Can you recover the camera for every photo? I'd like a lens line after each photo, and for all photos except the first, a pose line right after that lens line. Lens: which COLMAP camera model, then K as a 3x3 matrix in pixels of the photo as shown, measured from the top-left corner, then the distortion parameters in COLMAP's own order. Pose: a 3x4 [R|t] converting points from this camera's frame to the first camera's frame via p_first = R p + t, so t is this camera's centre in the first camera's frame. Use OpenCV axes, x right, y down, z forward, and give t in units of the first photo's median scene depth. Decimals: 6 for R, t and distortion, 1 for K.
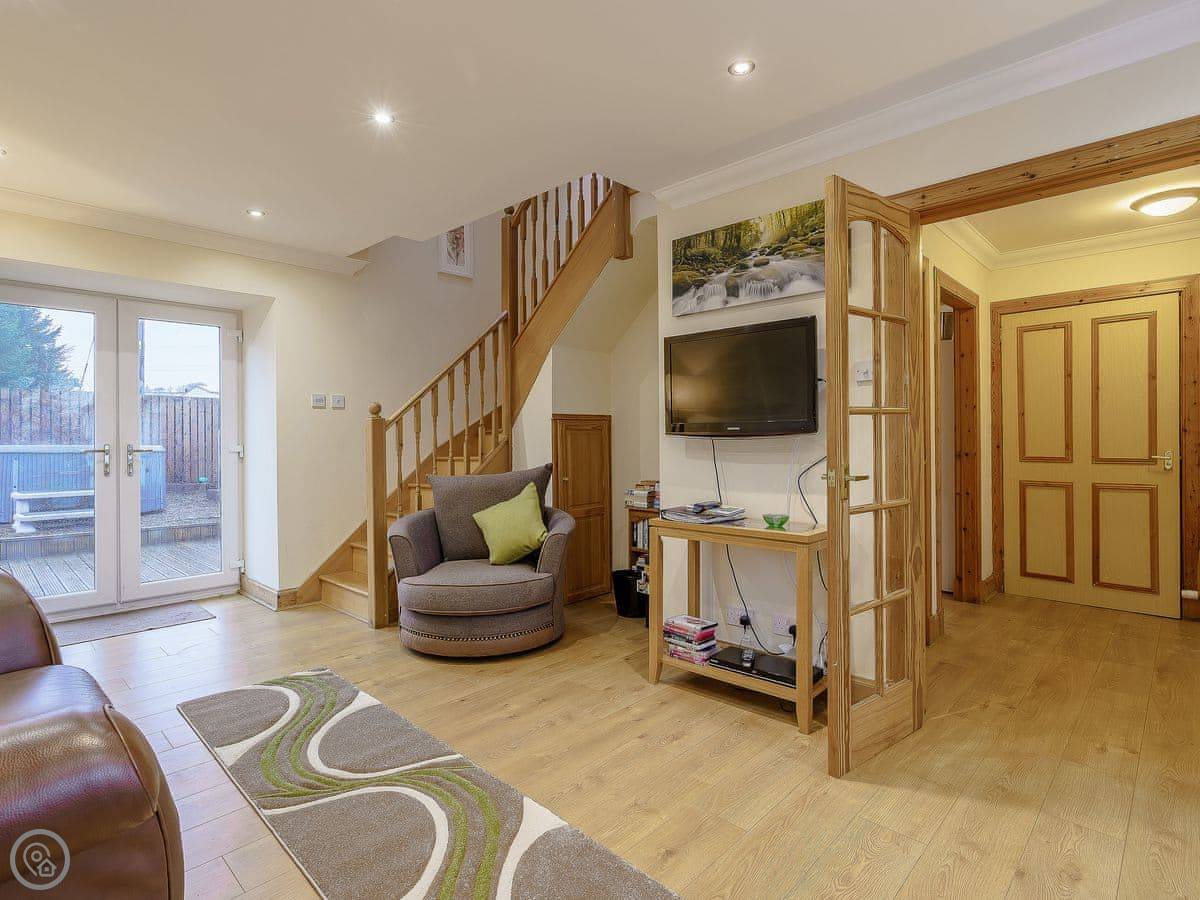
lens RADIAL K [[622.2, 0, 552.3], [0, 622.2, 438.1], [0, 0, 1]] dist [-0.000626, 0.000676]
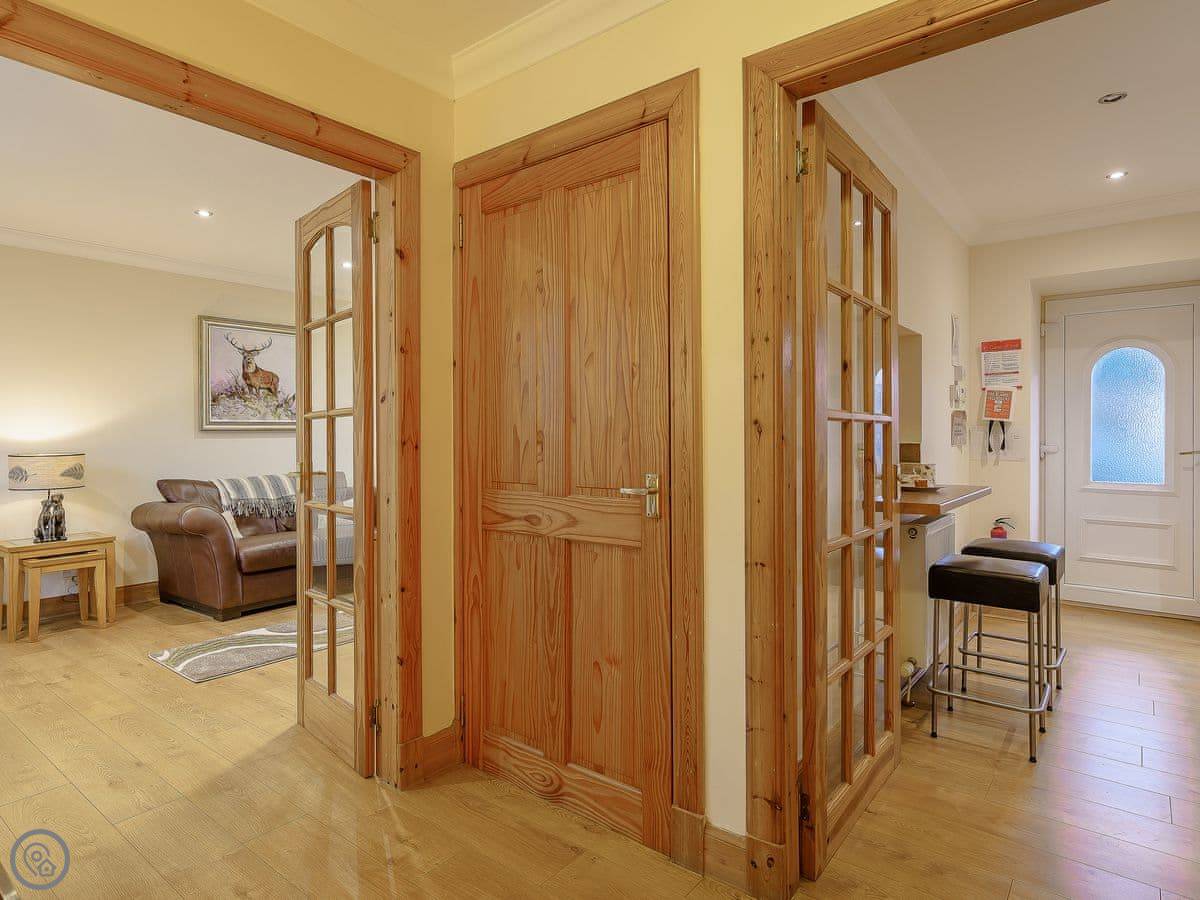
lens RADIAL K [[646.3, 0, 582.1], [0, 646.3, 433.2], [0, 0, 1]] dist [-0.001344, 0.000543]
pose [[0.132047, 0.001556, -0.991242, 1.222313], [0.005394, 0.999983, 0.002288, -0.005052], [0.991229, -0.005649, 0.132036, 0.957391]]
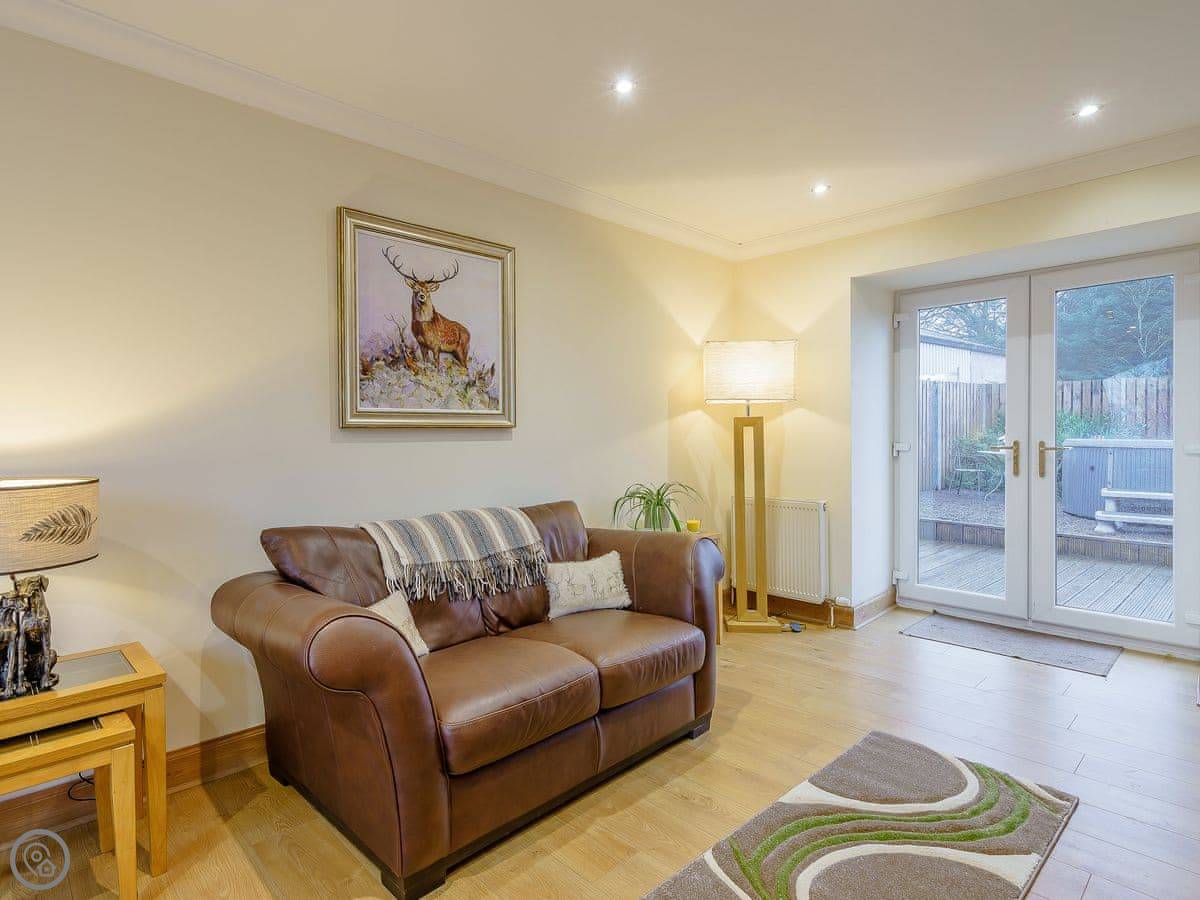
lens RADIAL K [[646.3, 0, 600.6], [0, 646.3, 441.9], [0, 0, 1]] dist [-0.001344, 0.000543]
pose [[0.006201, 0.014803, -0.999871, 0.296157], [0.003946, 0.999882, 0.014828, -0.005879], [0.999973, -0.004037, 0.006142, 0.537761]]
